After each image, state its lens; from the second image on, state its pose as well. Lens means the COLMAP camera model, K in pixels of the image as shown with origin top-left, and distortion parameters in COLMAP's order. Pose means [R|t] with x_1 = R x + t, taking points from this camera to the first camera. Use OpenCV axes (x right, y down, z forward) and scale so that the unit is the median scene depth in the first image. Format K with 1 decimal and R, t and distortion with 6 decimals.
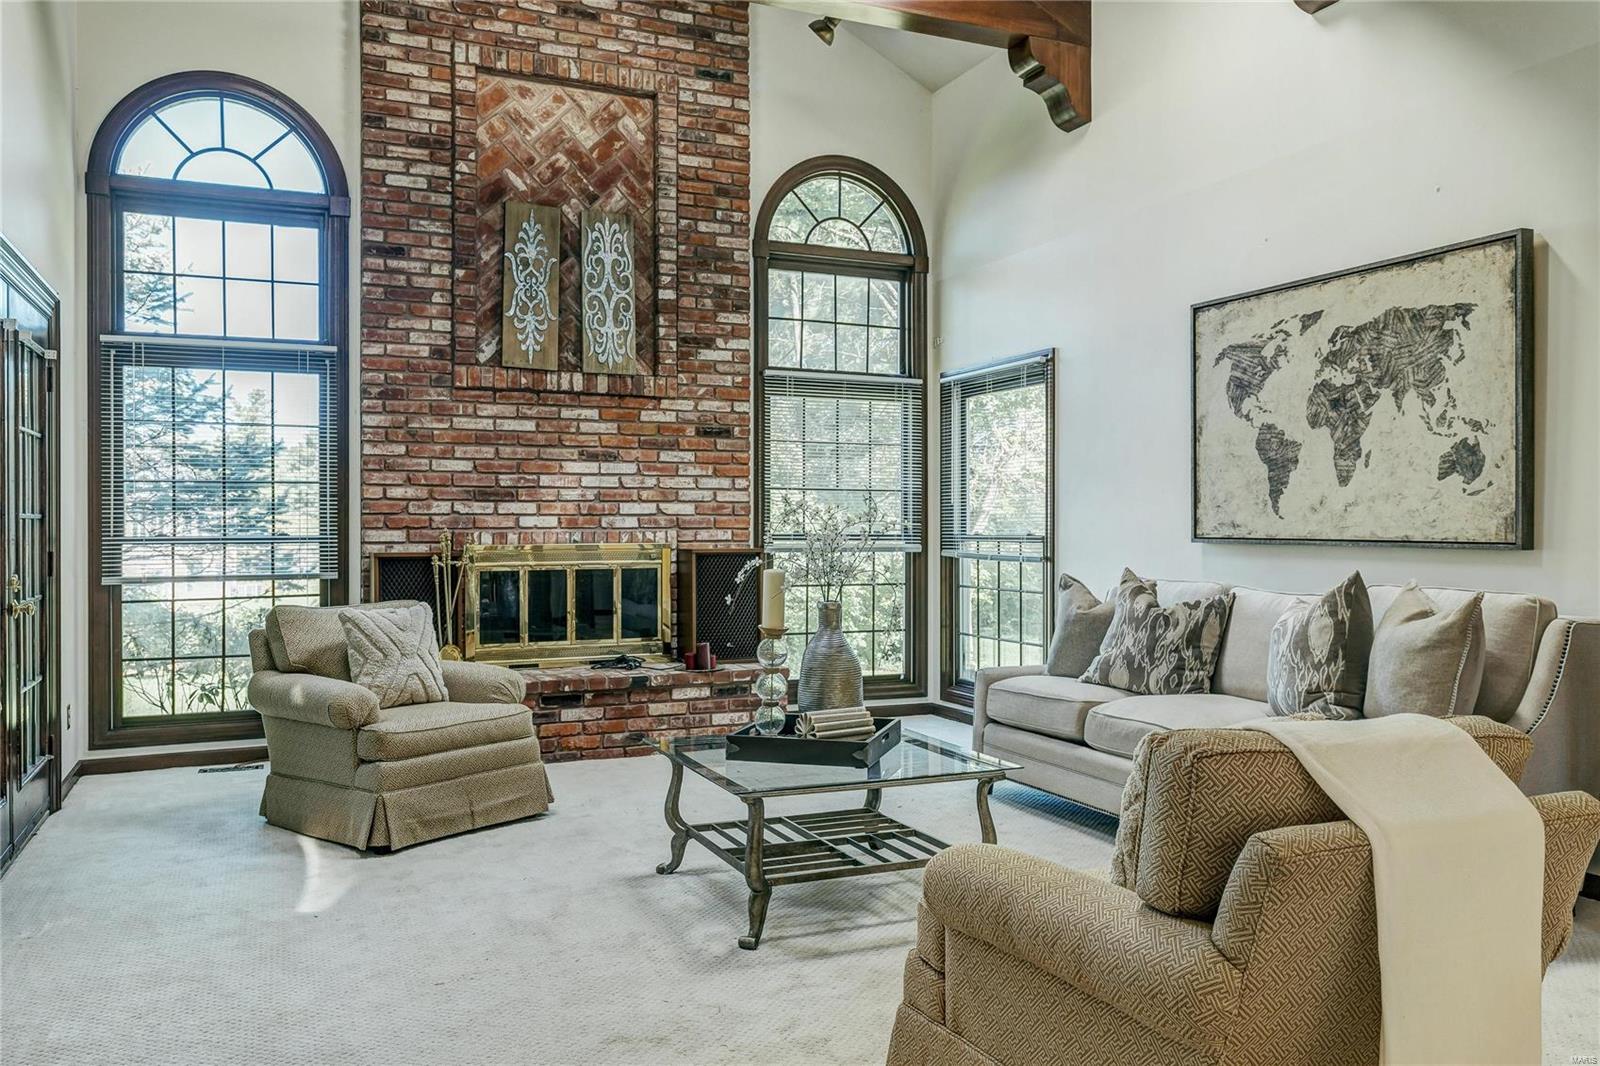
lens RADIAL K [[1223.8, 0, 800.0], [0, 1223.8, 533.0], [0, 0, 1]] dist [-0.000731, 0.001773]
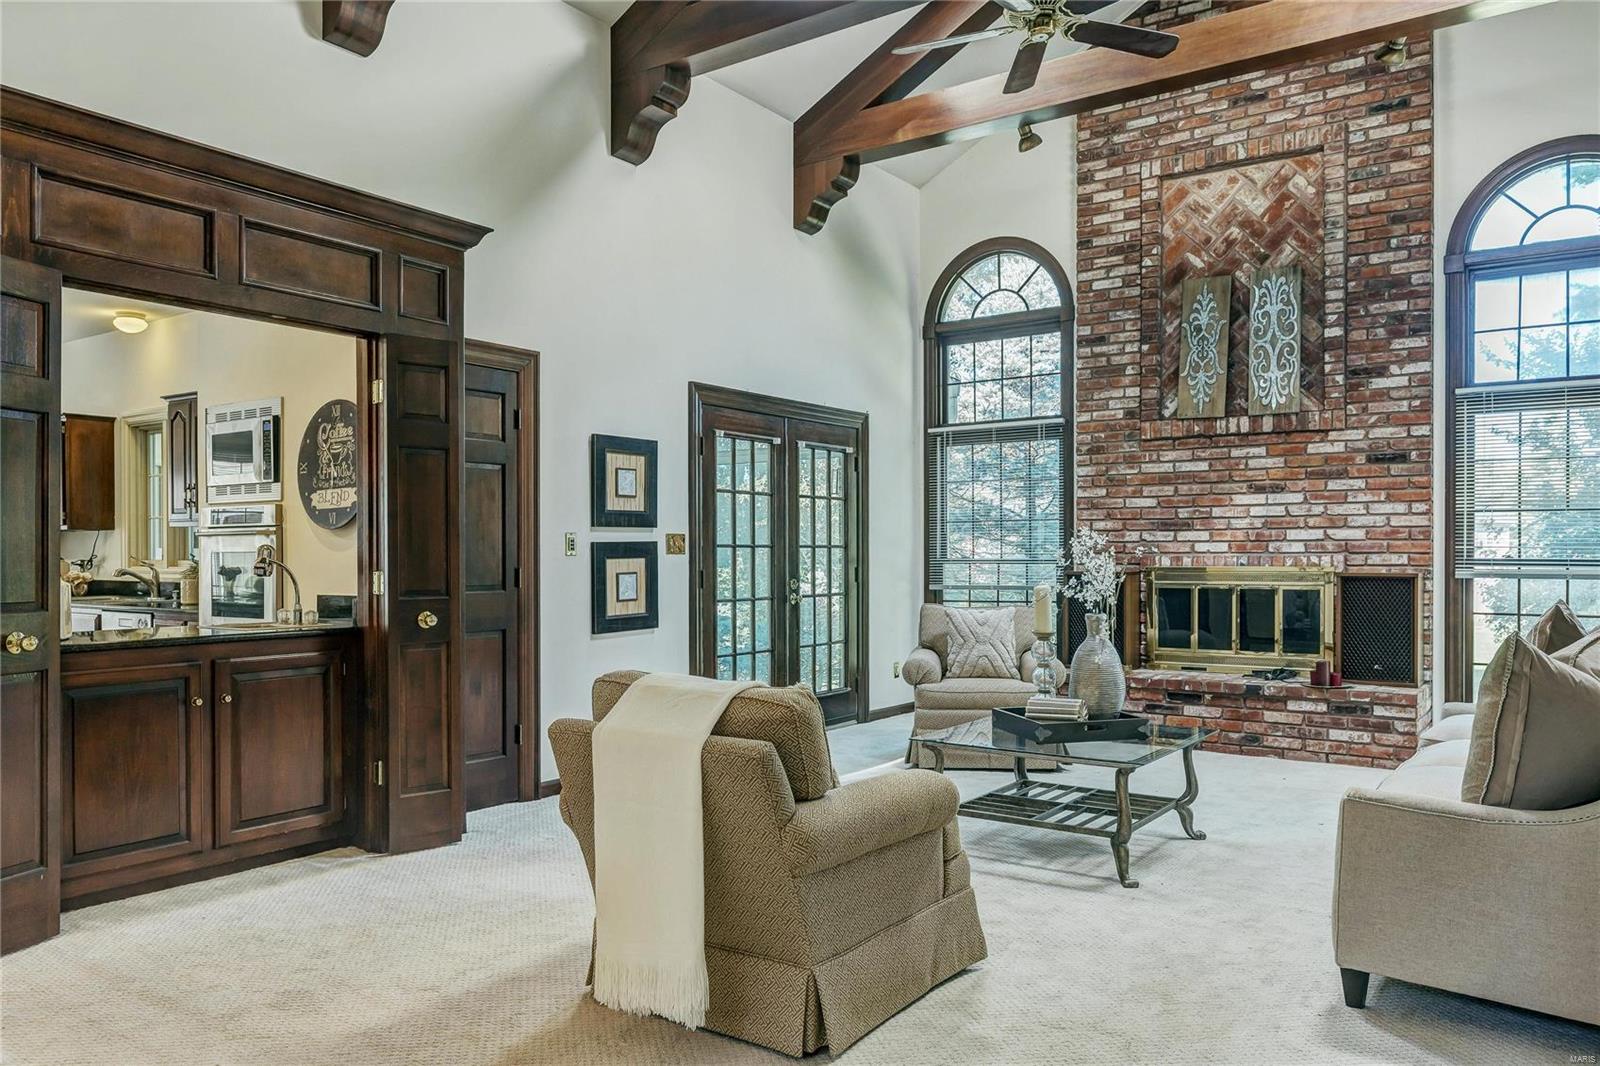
lens RADIAL K [[1138.2, 0, 804.0], [0, 1138.2, 558.9], [0, 0, 1]] dist [-0.000237, -0.001387]
pose [[0.515261, 0.004583, -0.857021, 0.518900], [-0.001643, 0.999989, 0.004360, -0.002163], [0.857032, -0.000838, 0.515263, 0.103035]]
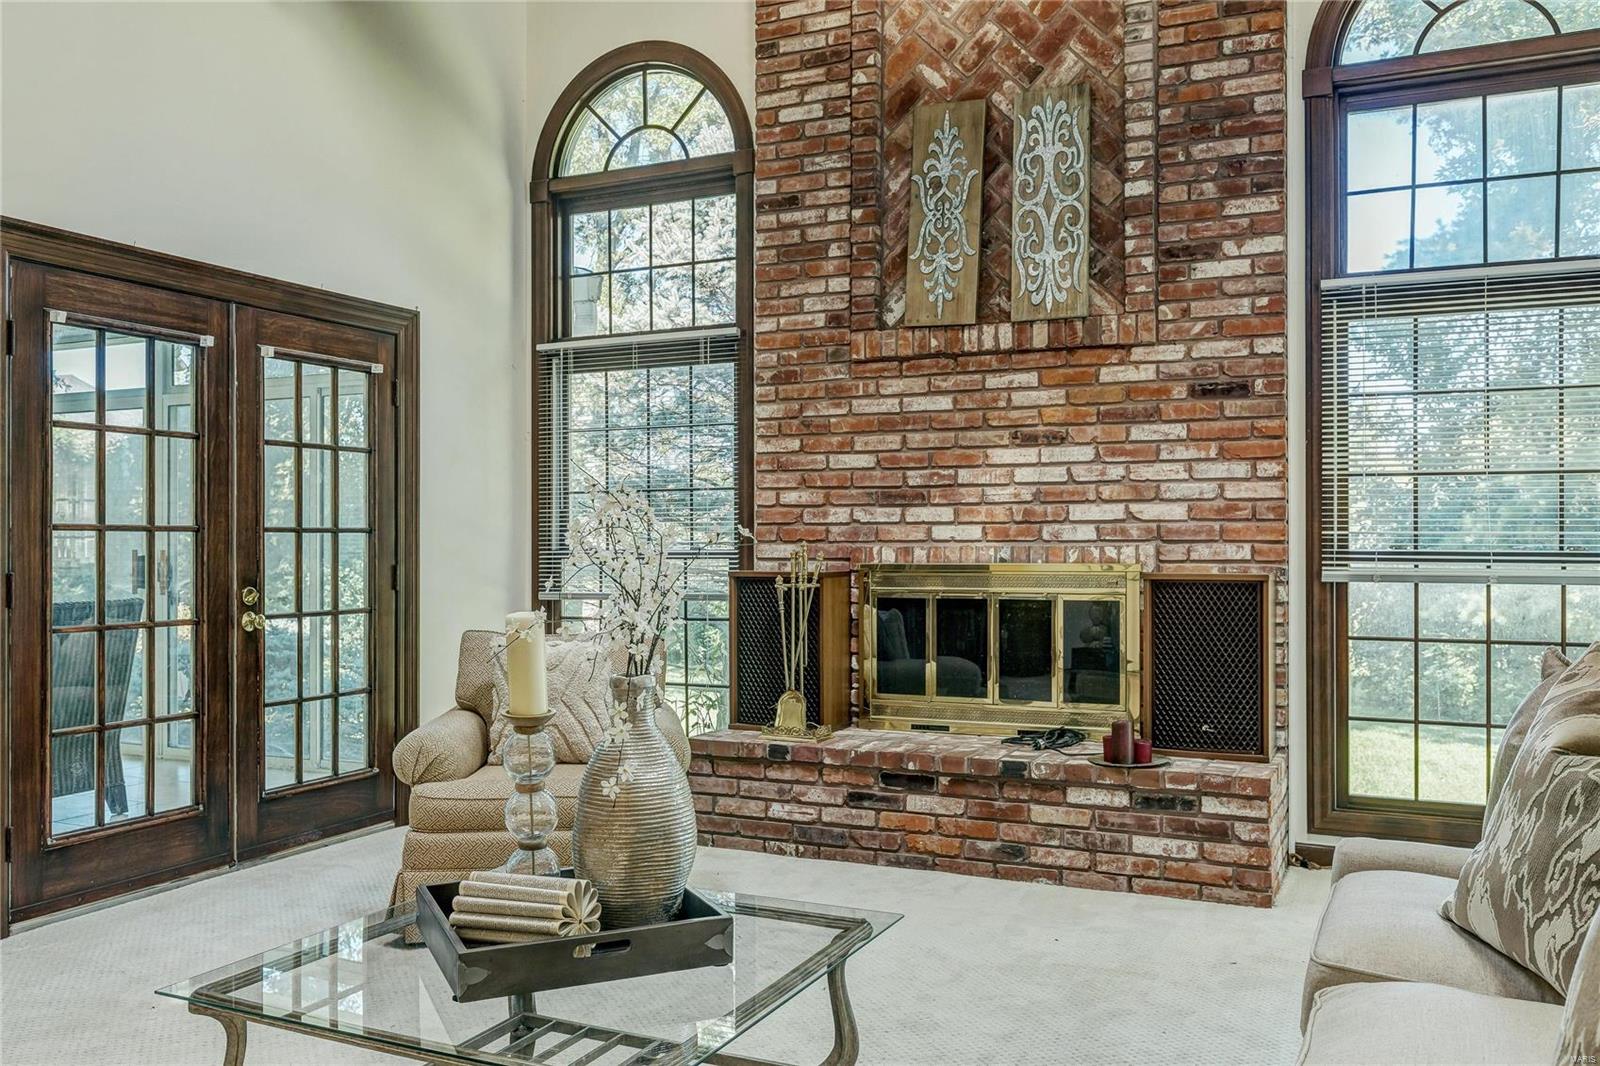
lens RADIAL K [[1320.4, 0, 800.0], [0, 1320.4, 533.0], [0, 0, 1]] dist [0.003572, -0.001827]
pose [[0.657218, -0.004965, -0.753685, 0.320431], [-0.001700, 0.999966, -0.008070, -0.002386], [0.753699, 0.006585, 0.657187, 0.407906]]
